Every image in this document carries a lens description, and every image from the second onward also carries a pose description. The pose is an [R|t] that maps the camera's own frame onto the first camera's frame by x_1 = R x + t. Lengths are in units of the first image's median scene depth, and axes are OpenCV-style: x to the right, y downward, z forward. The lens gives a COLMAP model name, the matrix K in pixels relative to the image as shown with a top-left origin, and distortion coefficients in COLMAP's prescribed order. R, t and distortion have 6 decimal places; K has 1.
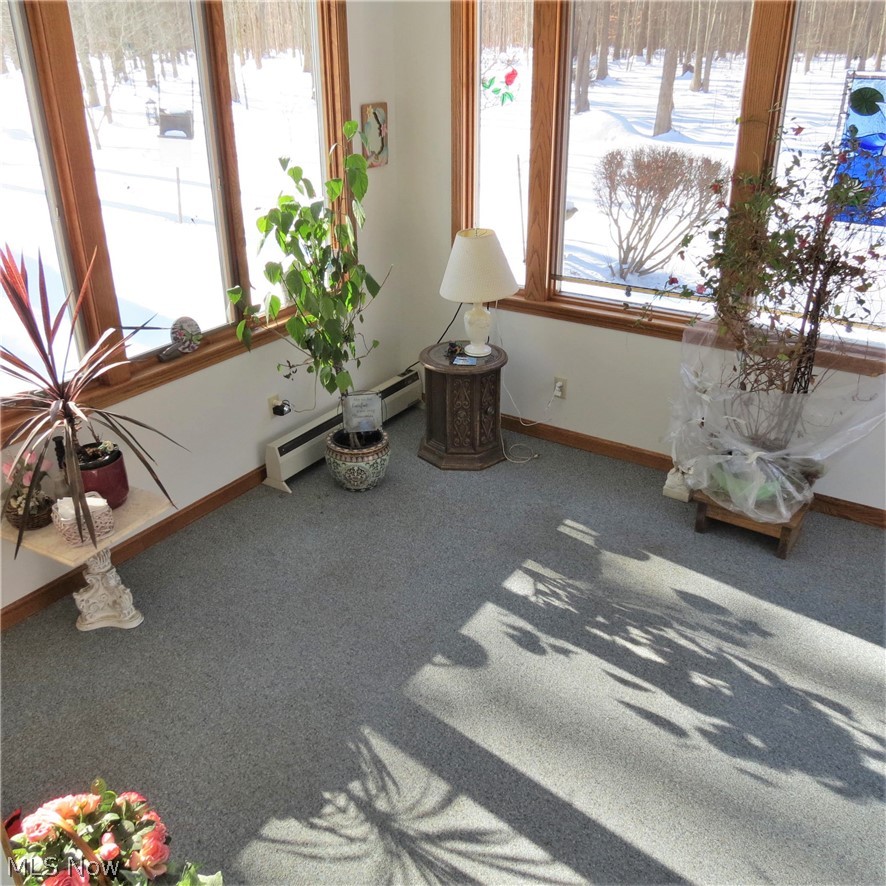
lens RADIAL K [[851.1, 0, 443.0], [0, 851.1, 443.0], [0, 0, 1]] dist [-0.019025, 0.015472]
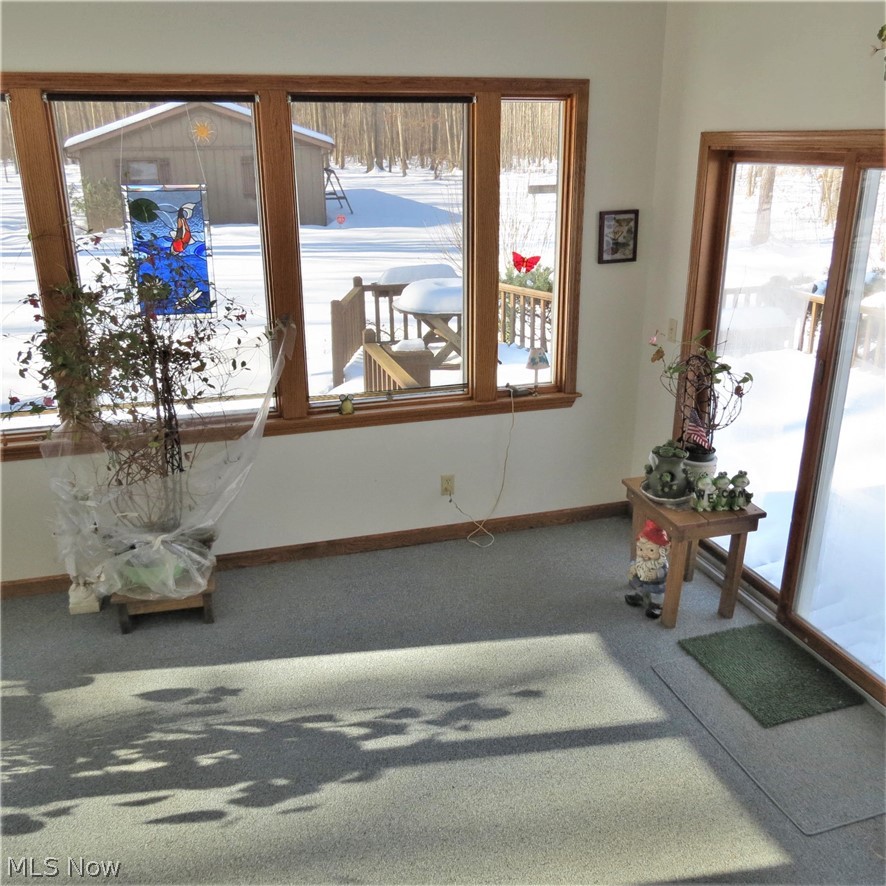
lens RADIAL K [[851.1, 0, 443.0], [0, 851.1, 443.0], [0, 0, 1]] dist [-0.019025, 0.015472]
pose [[0.644628, -0.255020, 0.720708, -0.136140], [0.330574, 0.943014, 0.038005, -0.023708], [-0.689330, 0.213749, 0.692196, 0.010865]]
